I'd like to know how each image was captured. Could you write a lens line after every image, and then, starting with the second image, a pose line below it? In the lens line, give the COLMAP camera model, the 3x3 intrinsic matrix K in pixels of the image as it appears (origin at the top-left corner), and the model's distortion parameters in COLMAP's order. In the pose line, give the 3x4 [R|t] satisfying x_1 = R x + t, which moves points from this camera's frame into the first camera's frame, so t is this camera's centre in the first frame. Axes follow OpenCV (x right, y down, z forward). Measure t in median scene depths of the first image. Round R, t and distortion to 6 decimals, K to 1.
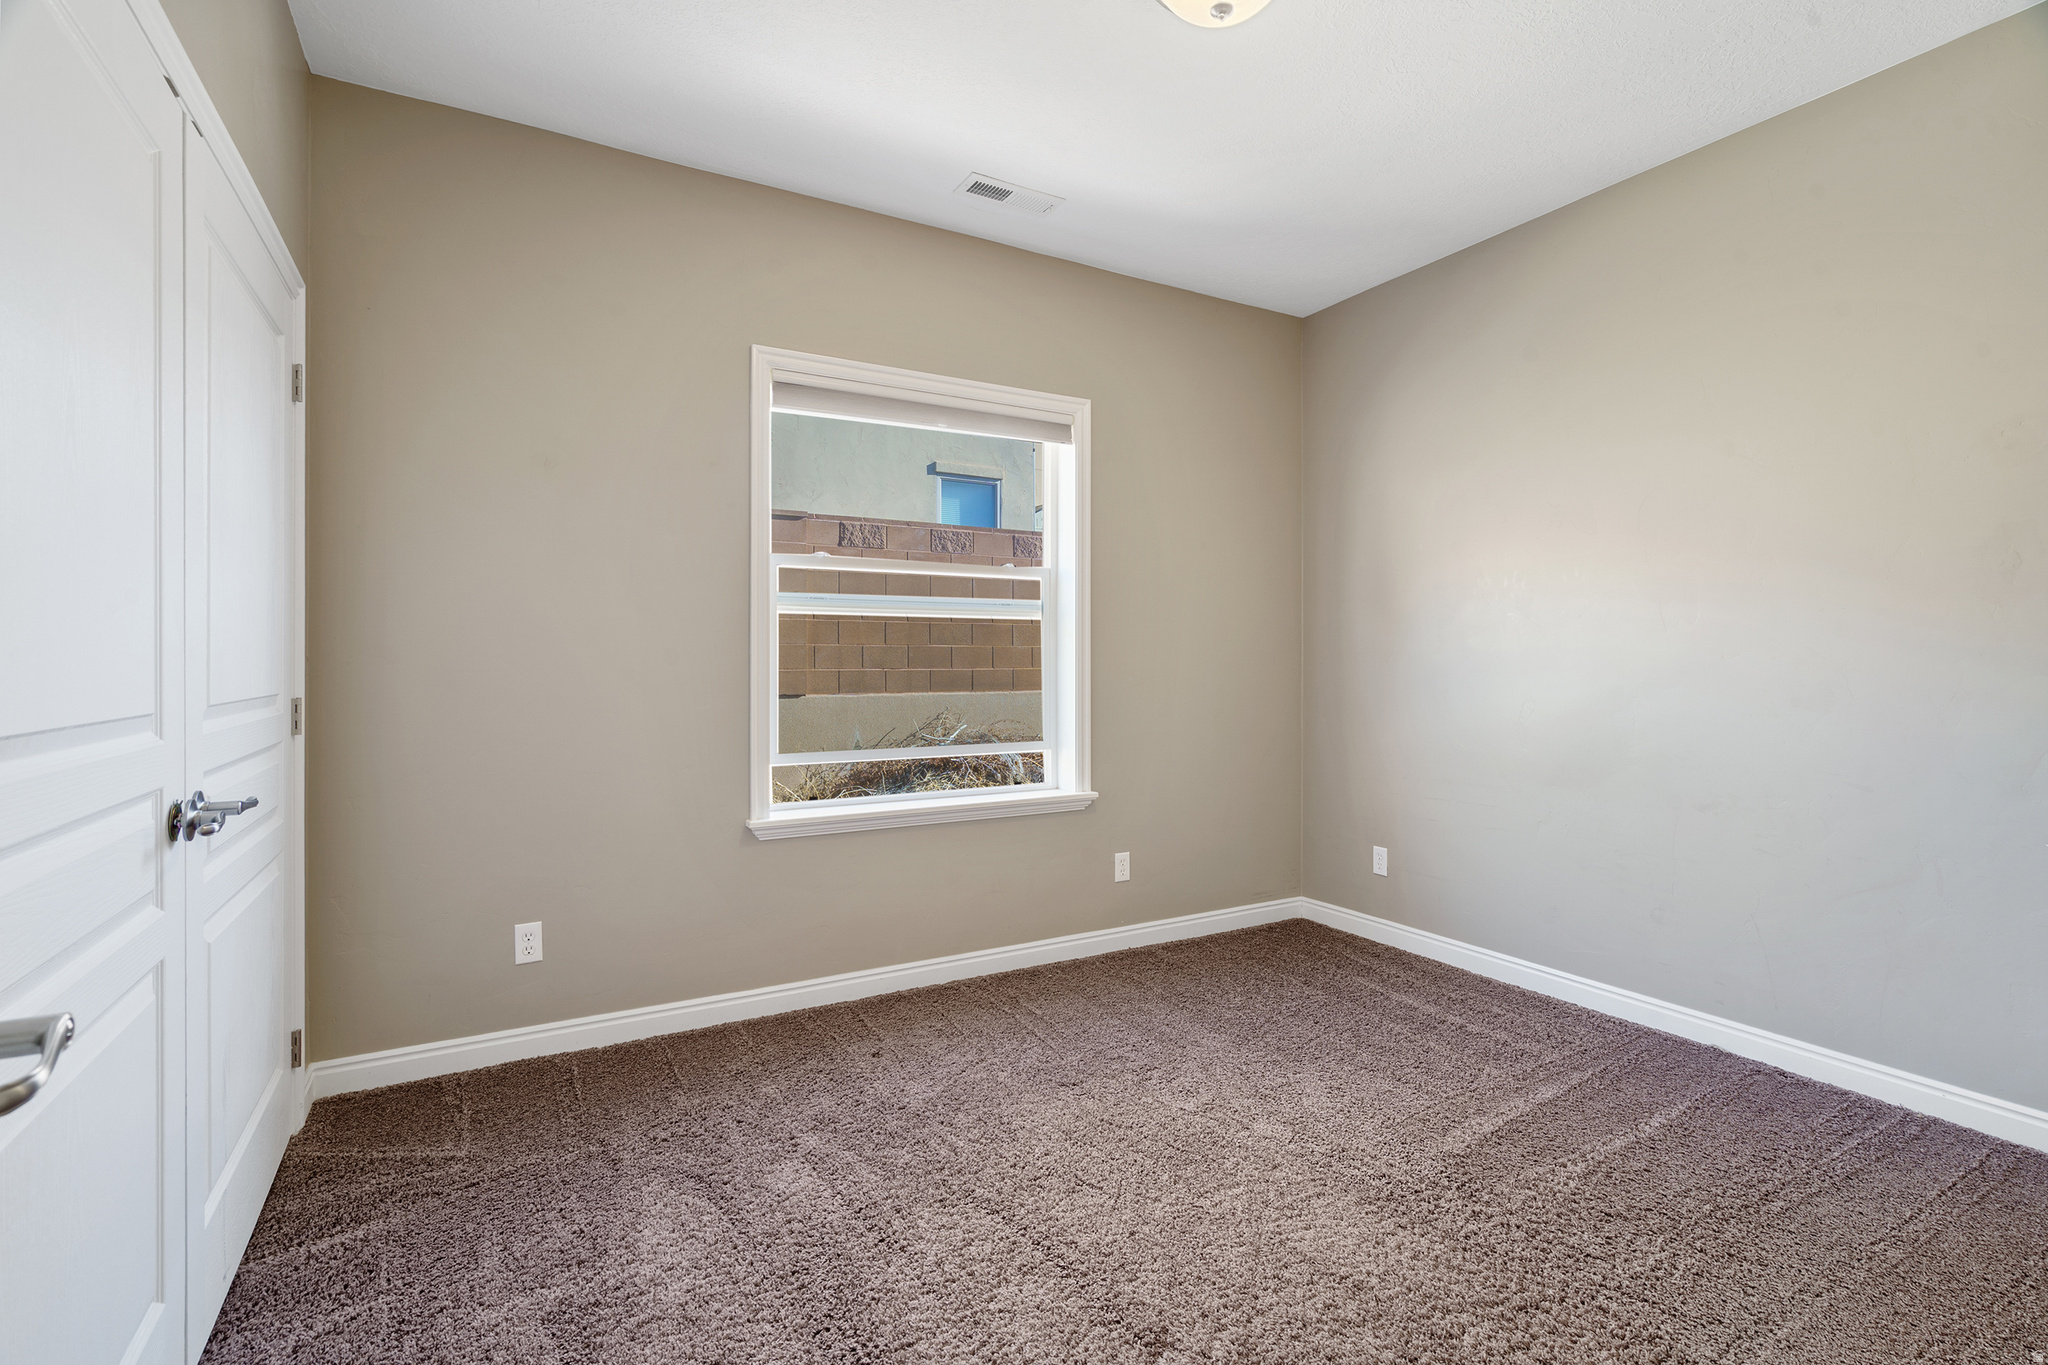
lens RADIAL K [[936.5, 0, 1024.9], [0, 936.5, 669.7], [0, 0, 1]] dist [-0.000714, 0.000766]
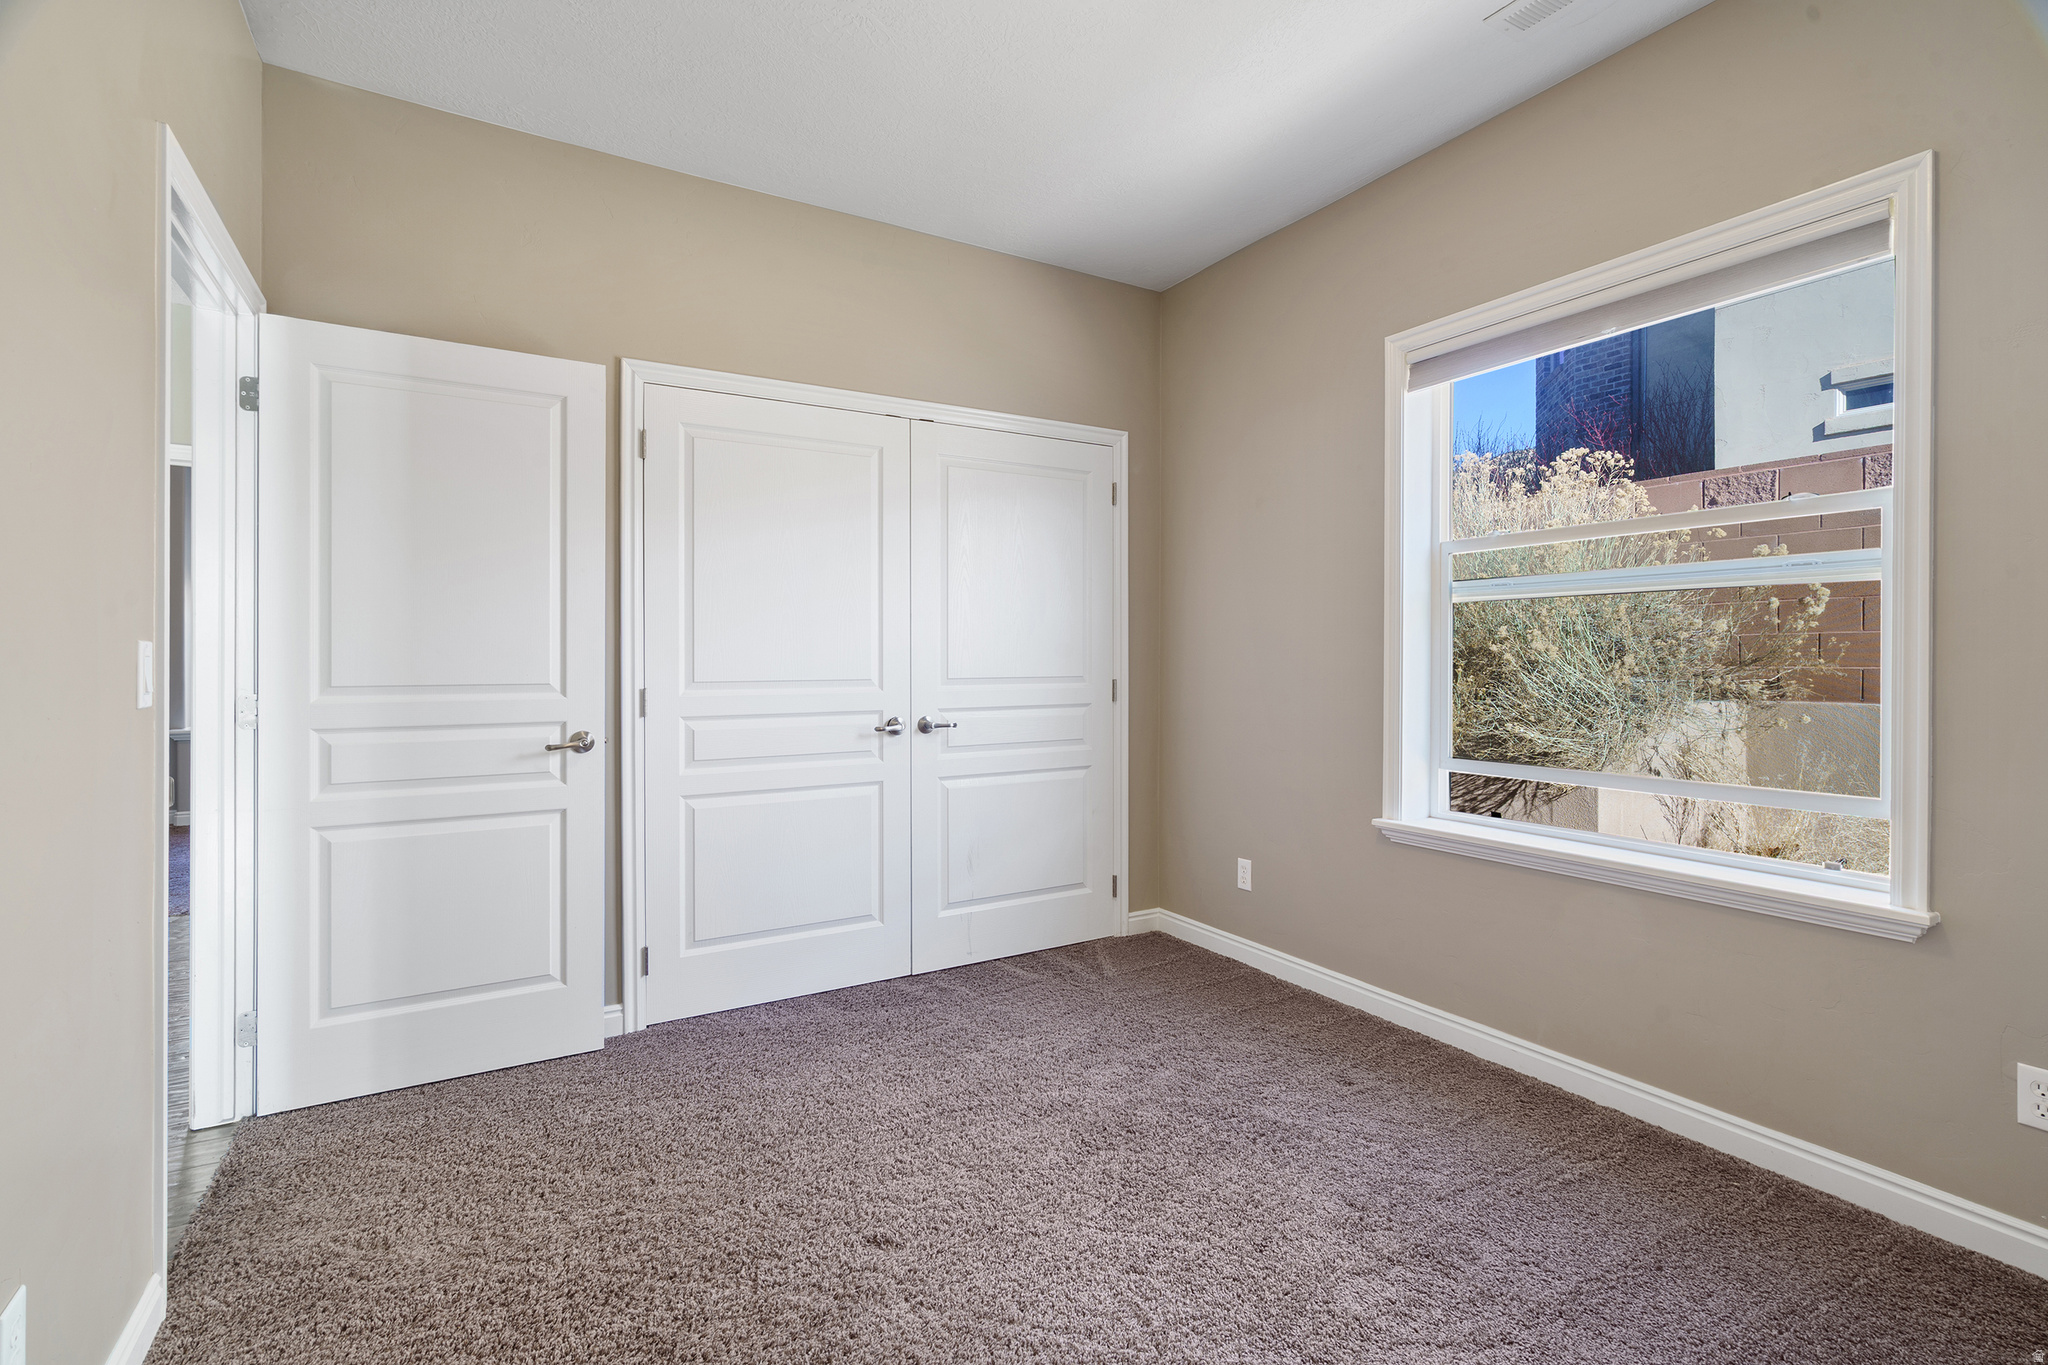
lens RADIAL K [[936.5, 0, 1024.9], [0, 936.5, 669.7], [0, 0, 1]] dist [-0.000714, 0.000766]
pose [[0.015147, 0.011540, -0.999819, 0.722122], [-0.002238, 0.999931, 0.011508, -0.008692], [0.999883, 0.002063, 0.015171, 0.630428]]
